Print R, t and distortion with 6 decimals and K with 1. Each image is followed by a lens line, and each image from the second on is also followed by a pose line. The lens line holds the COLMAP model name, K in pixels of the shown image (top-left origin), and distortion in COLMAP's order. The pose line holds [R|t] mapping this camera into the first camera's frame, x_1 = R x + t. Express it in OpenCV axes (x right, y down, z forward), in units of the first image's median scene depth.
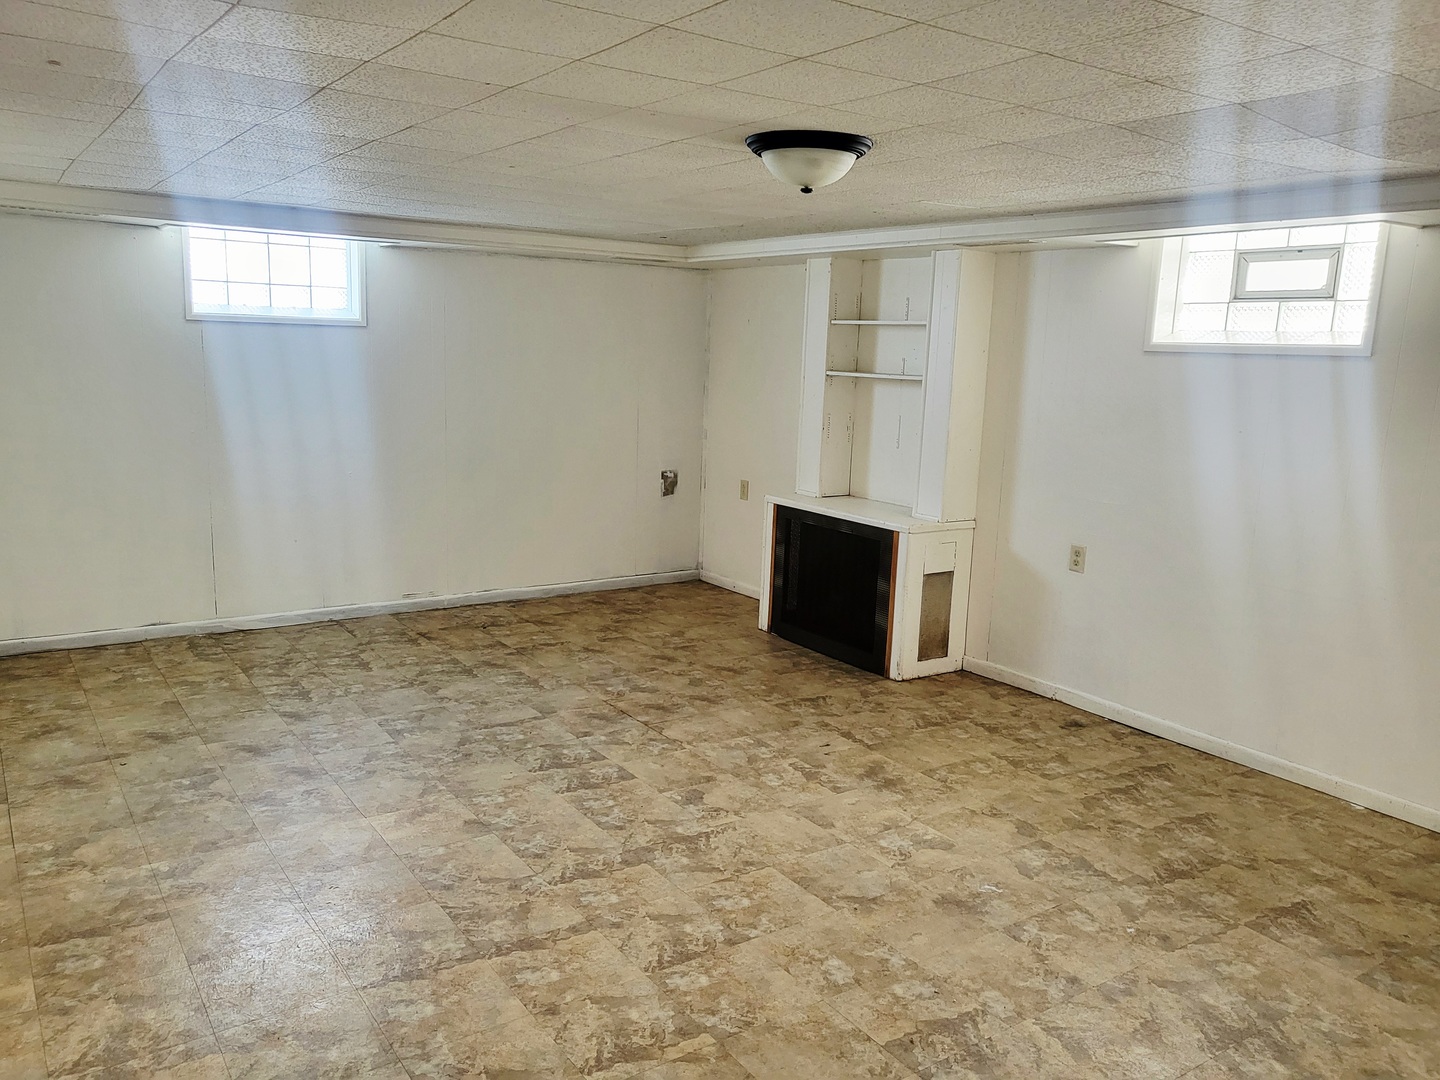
lens RADIAL K [[1115.2, 0, 715.1], [0, 1115.2, 537.8], [0, 0, 1]] dist [-0.015521, 0.067162]
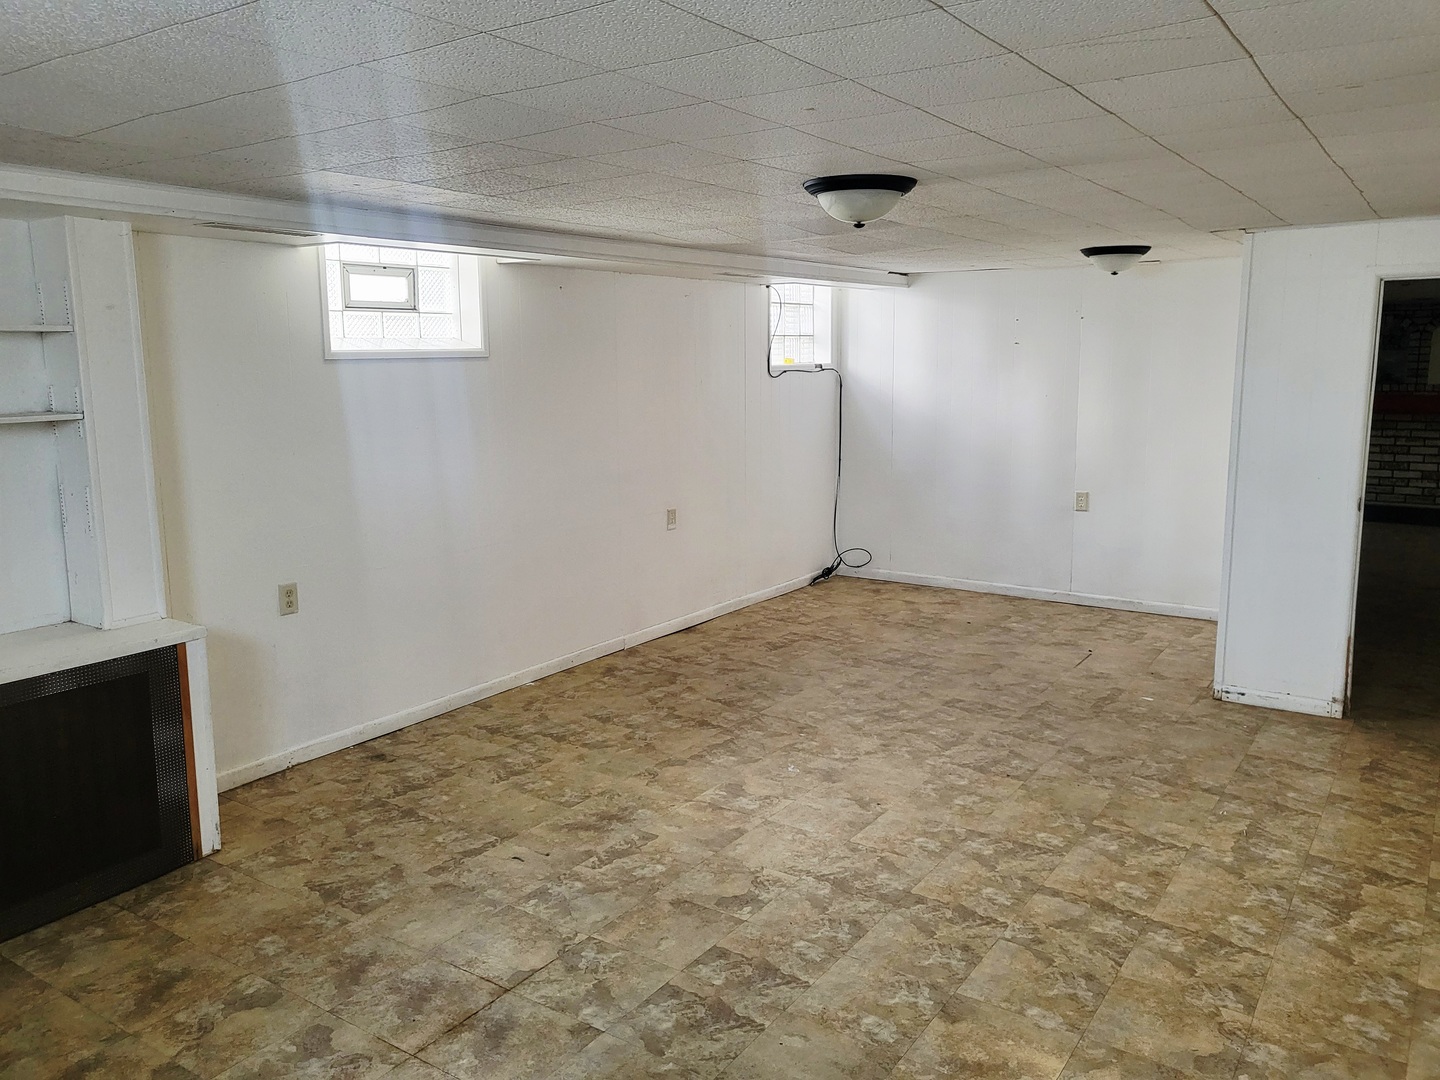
lens RADIAL K [[1115.2, 0, 702.3], [0, 1115.2, 499.3], [0, 0, 1]] dist [-0.015521, 0.067162]
pose [[-0.355570, -0.154129, 0.921854, -0.711267], [0.160487, 0.961592, 0.222675, -0.242385], [-0.920768, 0.227123, -0.317178, 1.173059]]
